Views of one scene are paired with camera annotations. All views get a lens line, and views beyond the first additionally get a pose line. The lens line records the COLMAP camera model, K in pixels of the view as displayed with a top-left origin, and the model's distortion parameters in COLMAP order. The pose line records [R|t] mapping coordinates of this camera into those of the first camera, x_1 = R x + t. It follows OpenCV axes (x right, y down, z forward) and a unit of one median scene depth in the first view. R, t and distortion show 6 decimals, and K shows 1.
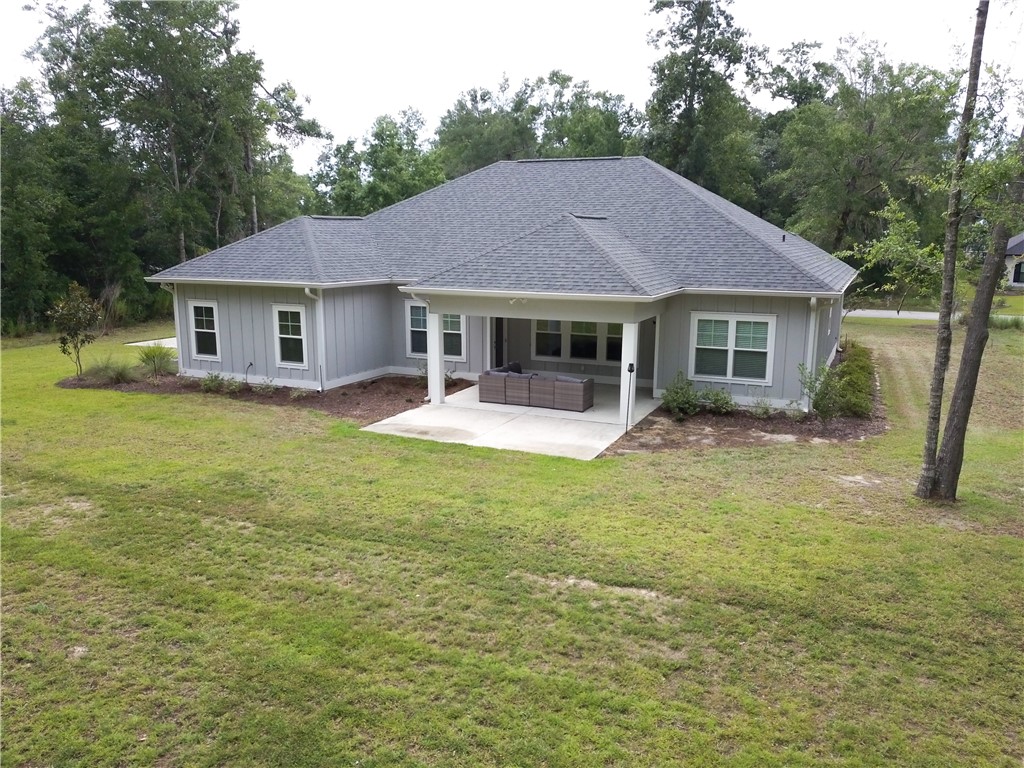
lens RADIAL K [[777.6, 0, 512.0], [0, 777.6, 384.0], [0, 0, 1]] dist [0.004098, 0.000392]
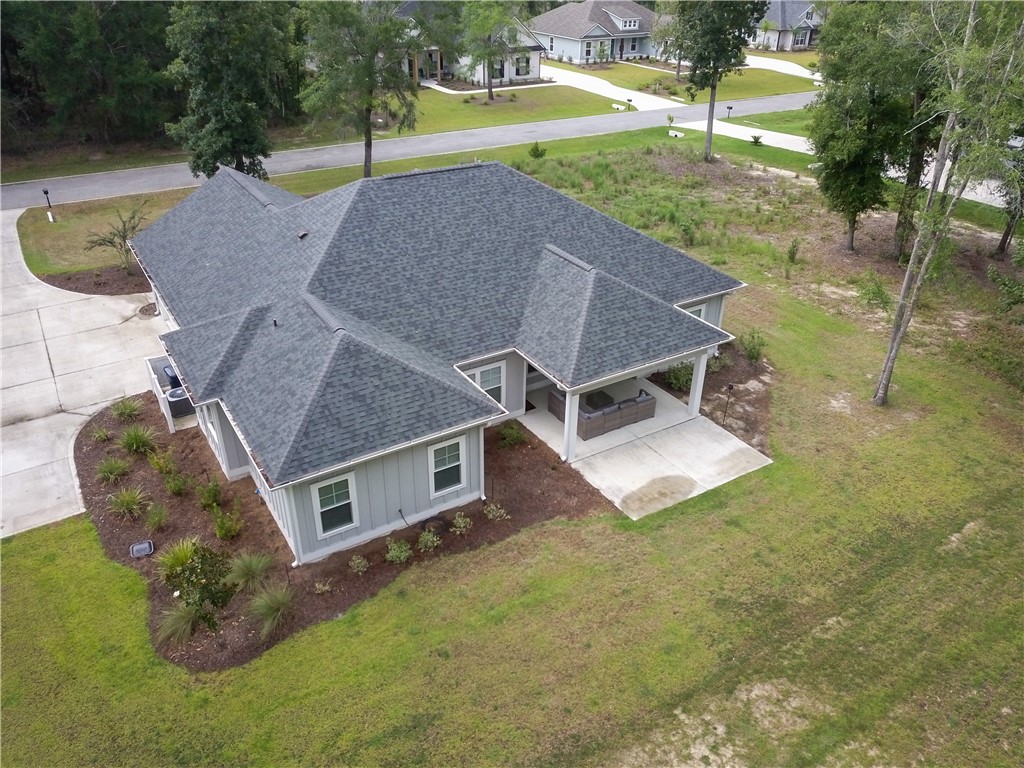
lens RADIAL K [[777.6, 0, 512.0], [0, 777.6, 384.0], [0, 0, 1]] dist [0.004098, 0.000392]
pose [[0.553266, -0.404446, 0.728231, -1.213096], [0.149503, 0.908238, 0.390835, -0.700110], [-0.819479, -0.107363, 0.562964, 0.533067]]
